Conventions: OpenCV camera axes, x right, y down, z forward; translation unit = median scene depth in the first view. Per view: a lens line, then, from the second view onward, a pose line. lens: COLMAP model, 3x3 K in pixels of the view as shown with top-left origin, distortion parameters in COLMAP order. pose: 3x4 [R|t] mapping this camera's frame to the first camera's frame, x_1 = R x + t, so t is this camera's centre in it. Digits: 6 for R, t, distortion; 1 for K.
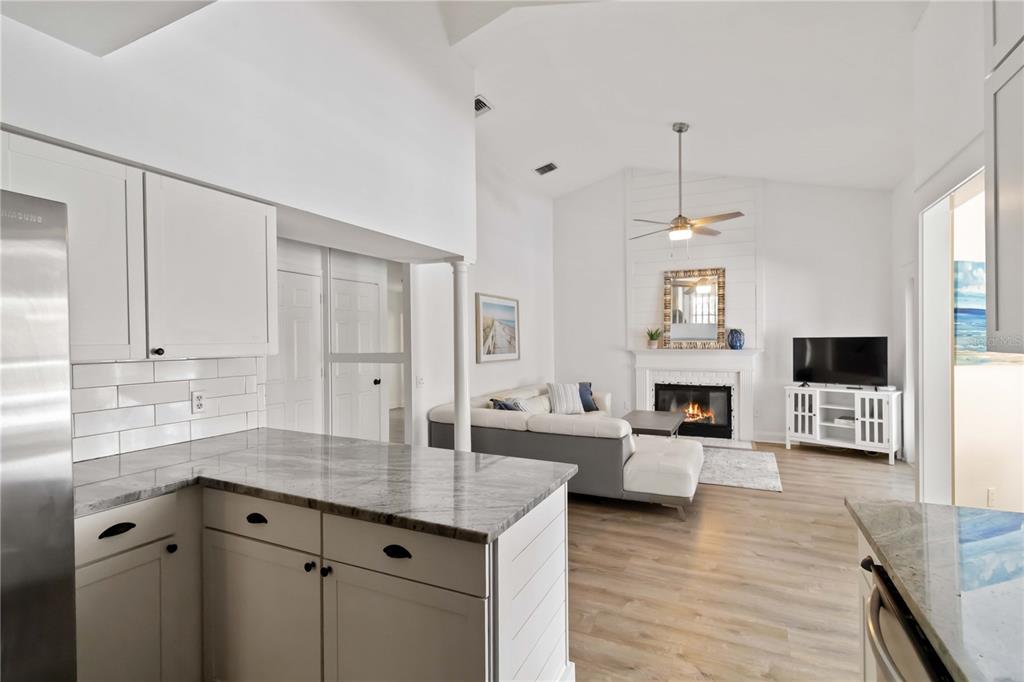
lens RADIAL K [[477.0, 0, 512.2], [0, 477.0, 341.4], [0, 0, 1]] dist [0.001687, -0.000137]
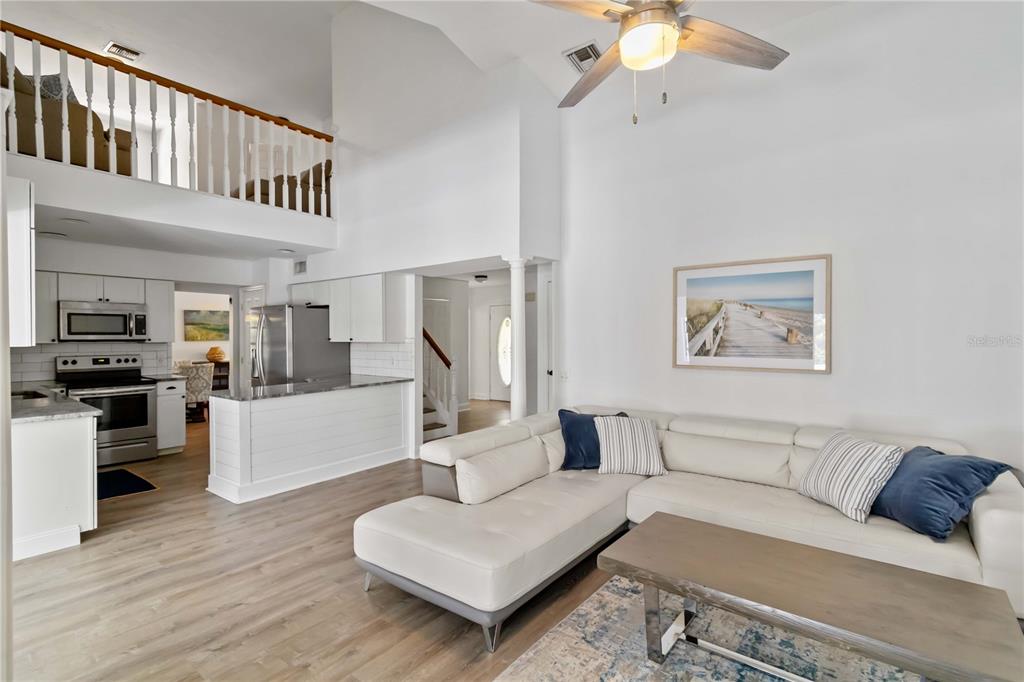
lens RADIAL K [[477.0, 0, 512.2], [0, 477.0, 339.7], [0, 0, 1]] dist [0.001687, -0.000137]
pose [[-0.200971, 0.020096, -0.979391, 1.219326], [0.006913, 0.999794, 0.019096, -0.018939], [0.979573, -0.002933, -0.201068, 1.628654]]
